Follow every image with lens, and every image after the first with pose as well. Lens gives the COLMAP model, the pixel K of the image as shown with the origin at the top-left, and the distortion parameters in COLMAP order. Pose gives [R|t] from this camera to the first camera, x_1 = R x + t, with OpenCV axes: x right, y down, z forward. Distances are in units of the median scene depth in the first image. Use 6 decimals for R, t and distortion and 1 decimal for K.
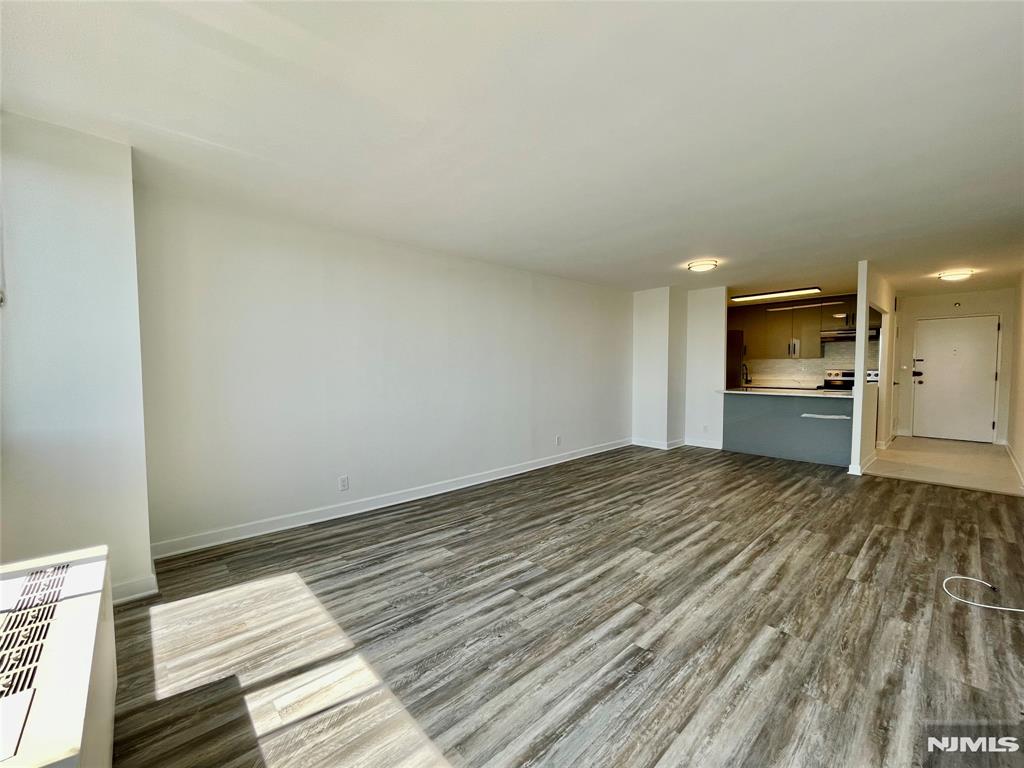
lens RADIAL K [[415.1, 0, 509.6], [0, 415.1, 386.0], [0, 0, 1]] dist [-0.002352, 0.003221]
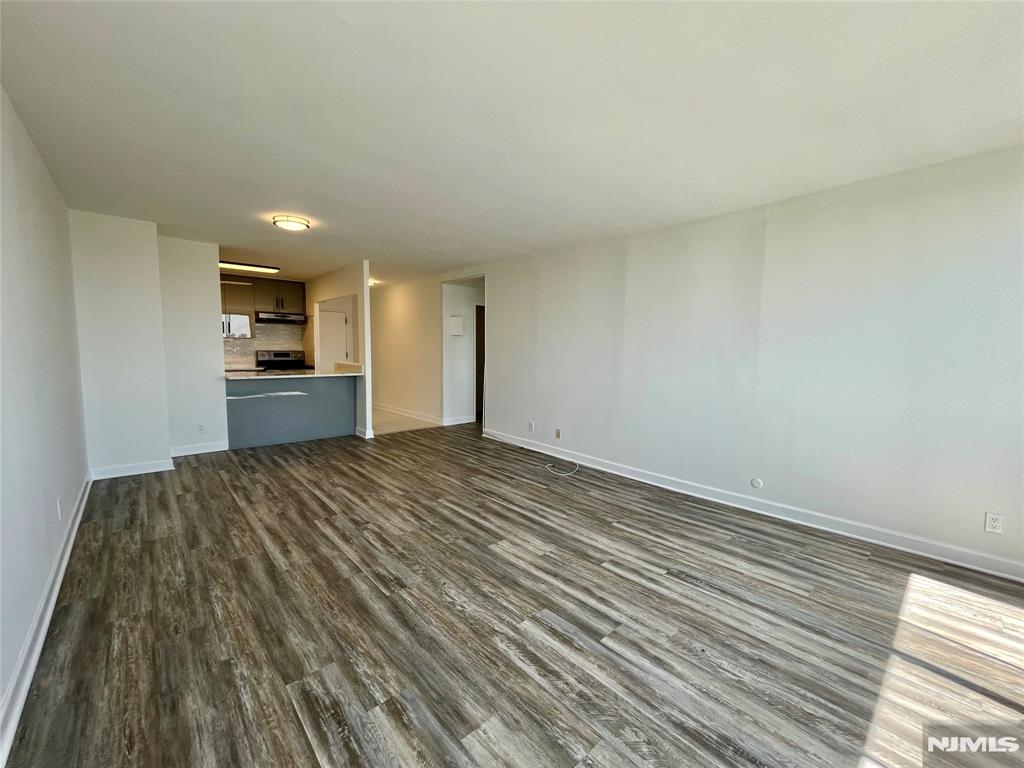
lens RADIAL K [[415.1, 0, 509.6], [0, 415.1, 386.0], [0, 0, 1]] dist [-0.002352, 0.003221]
pose [[0.010911, -0.085141, 0.996309, -0.566084], [0.031648, 0.995899, 0.084760, -0.043828], [-0.999440, 0.030606, 0.013561, 0.889627]]
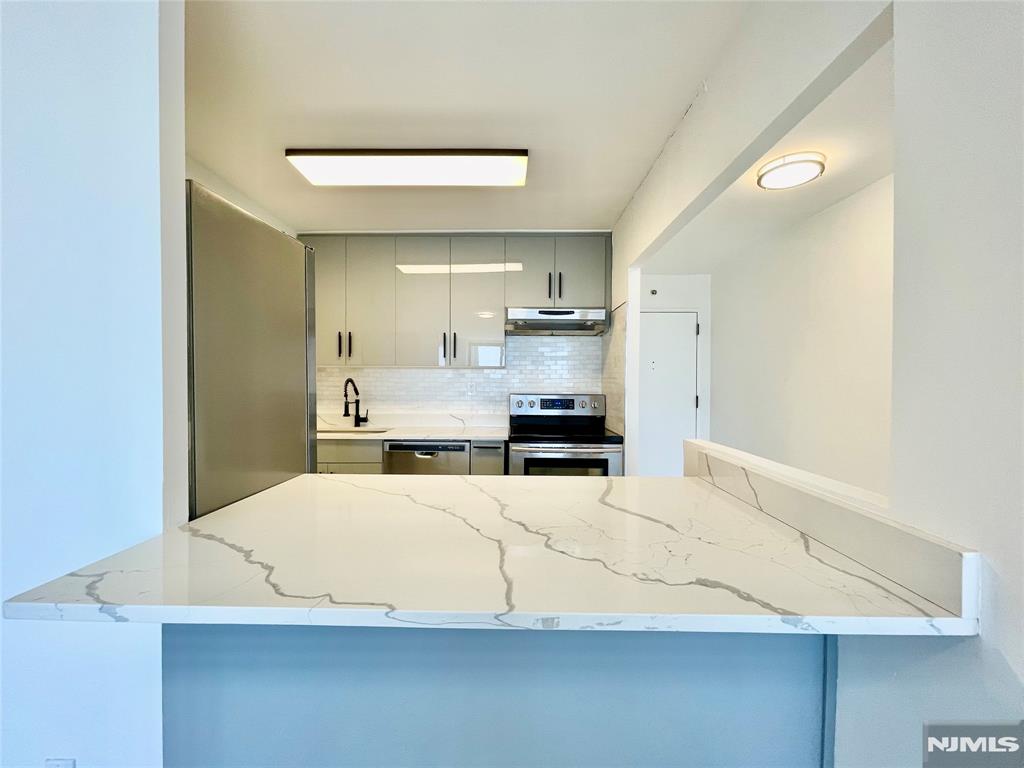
lens RADIAL K [[415.1, 0, 509.6], [0, 415.1, 386.0], [0, 0, 1]] dist [-0.002352, 0.003221]
pose [[0.686281, 0.002362, 0.727333, 0.995078], [0.024846, 0.999335, -0.026689, -0.082959], [-0.726912, 0.036387, 0.685765, 1.606385]]
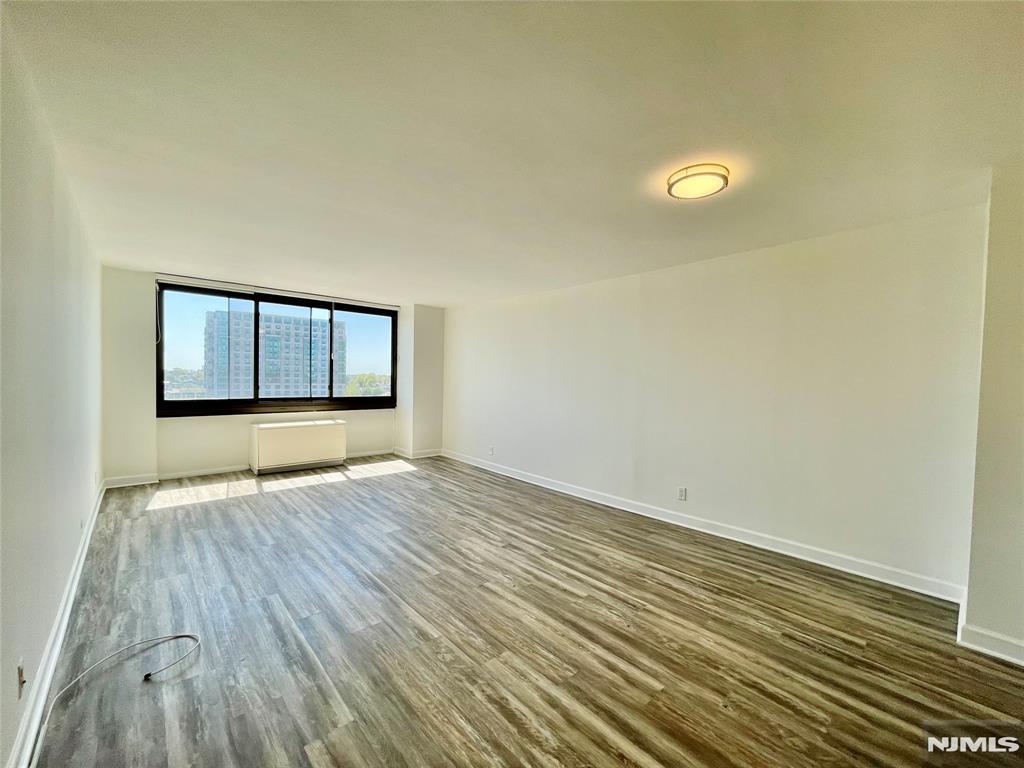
lens RADIAL K [[415.1, 0, 509.6], [0, 415.1, 386.0], [0, 0, 1]] dist [-0.002352, 0.003221]
pose [[-0.011562, 0.028349, -0.999531, 1.462987], [-0.066413, 0.997369, 0.029056, -0.090911], [0.997725, 0.066718, -0.009648, 1.251646]]
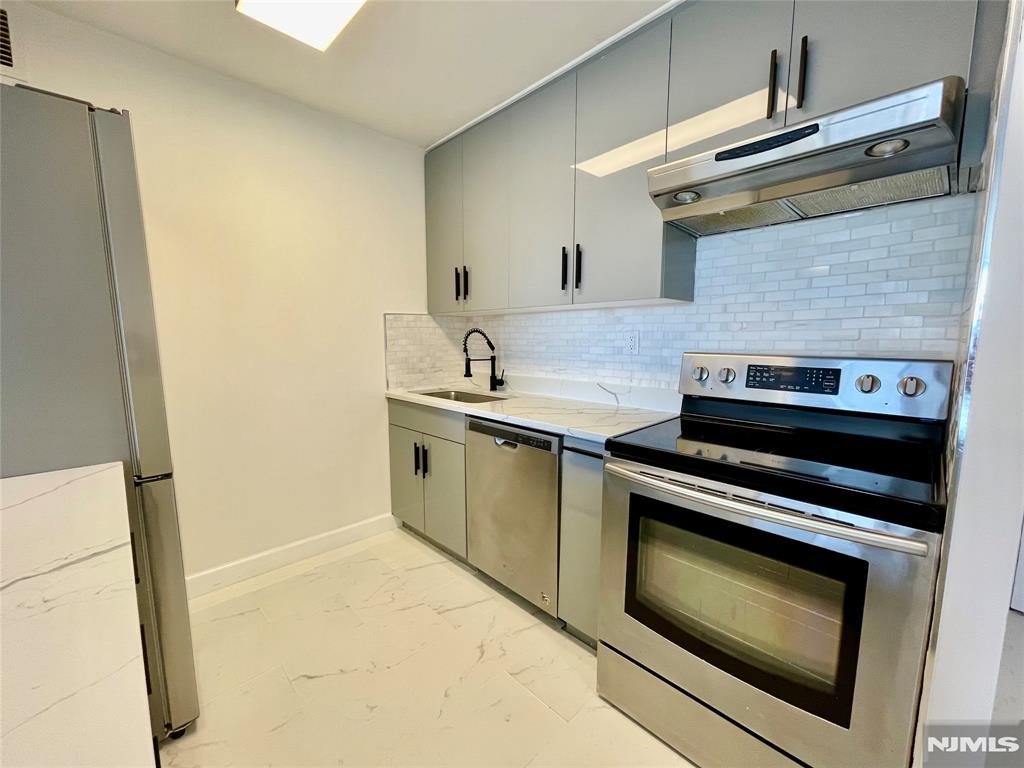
lens RADIAL K [[415.1, 0, 509.6], [0, 415.1, 386.0], [0, 0, 1]] dist [-0.002352, 0.003221]
pose [[0.999578, 0.003161, 0.028892, 1.535066], [-0.005162, 0.997572, 0.069454, -0.084300], [-0.028602, -0.069574, 0.997167, 1.801585]]
